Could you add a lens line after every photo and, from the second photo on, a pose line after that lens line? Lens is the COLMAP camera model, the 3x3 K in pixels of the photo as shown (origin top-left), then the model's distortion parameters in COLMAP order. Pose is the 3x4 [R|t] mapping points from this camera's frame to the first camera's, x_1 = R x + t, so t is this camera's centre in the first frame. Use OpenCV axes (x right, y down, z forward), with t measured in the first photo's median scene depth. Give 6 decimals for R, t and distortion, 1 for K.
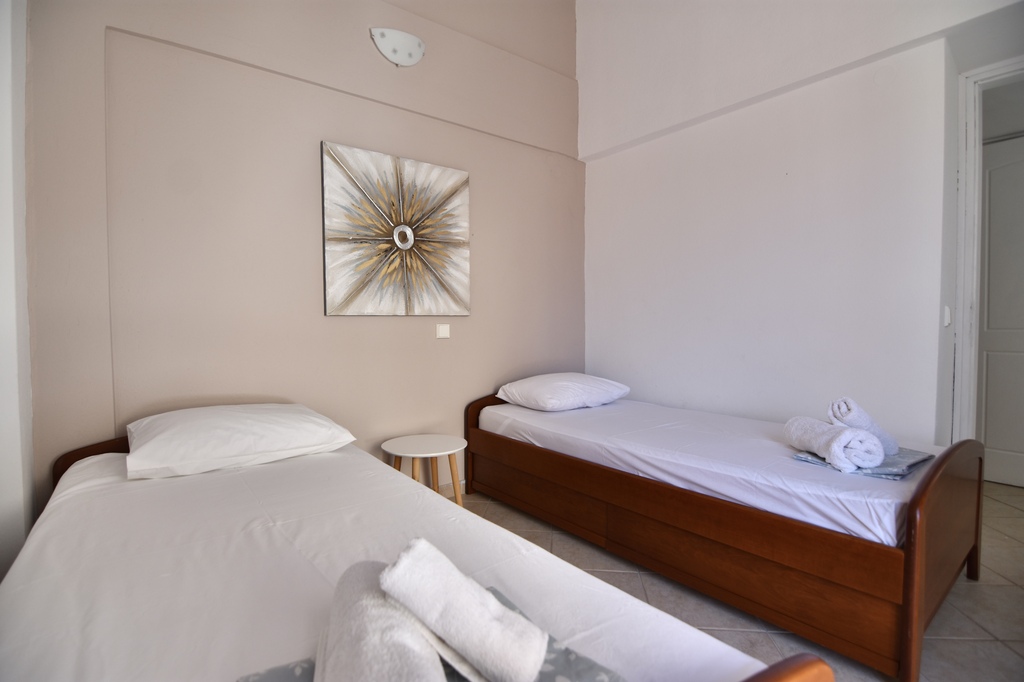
lens RADIAL K [[492.6, 0, 512.8], [0, 492.6, 342.4], [0, 0, 1]] dist [-0.007162, -0.010113]
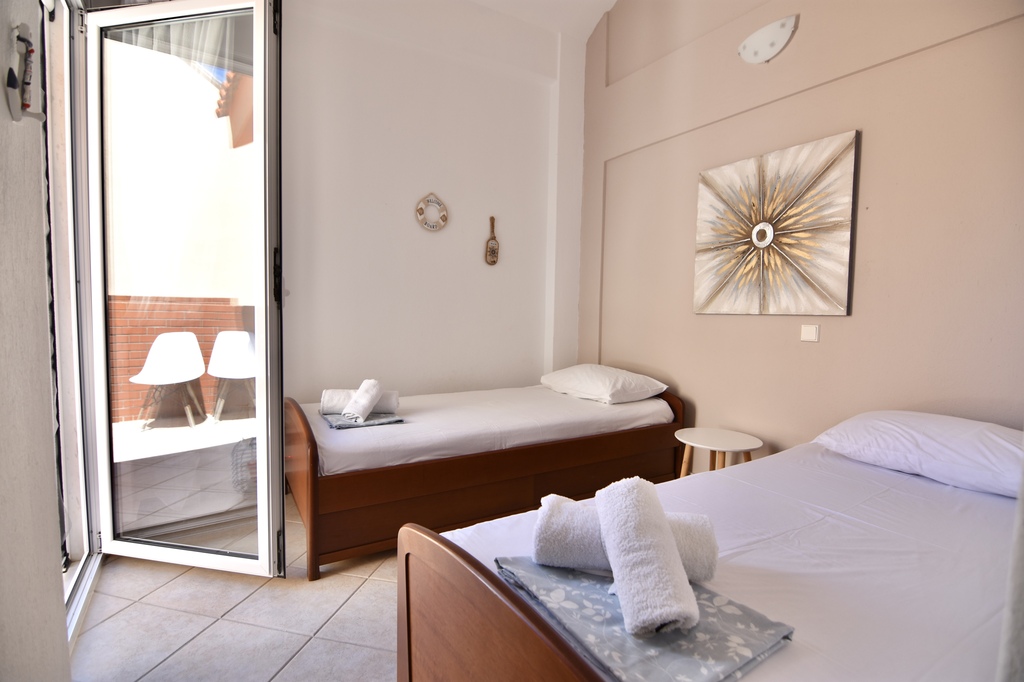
lens RADIAL K [[492.6, 0, 512.9], [0, 492.6, 340.4], [0, 0, 1]] dist [-0.007162, -0.010113]
pose [[-0.101837, 0.065909, -0.992615, 0.826702], [-0.047368, 0.996350, 0.071017, -0.049770], [0.993673, 0.054251, -0.098343, 0.614970]]
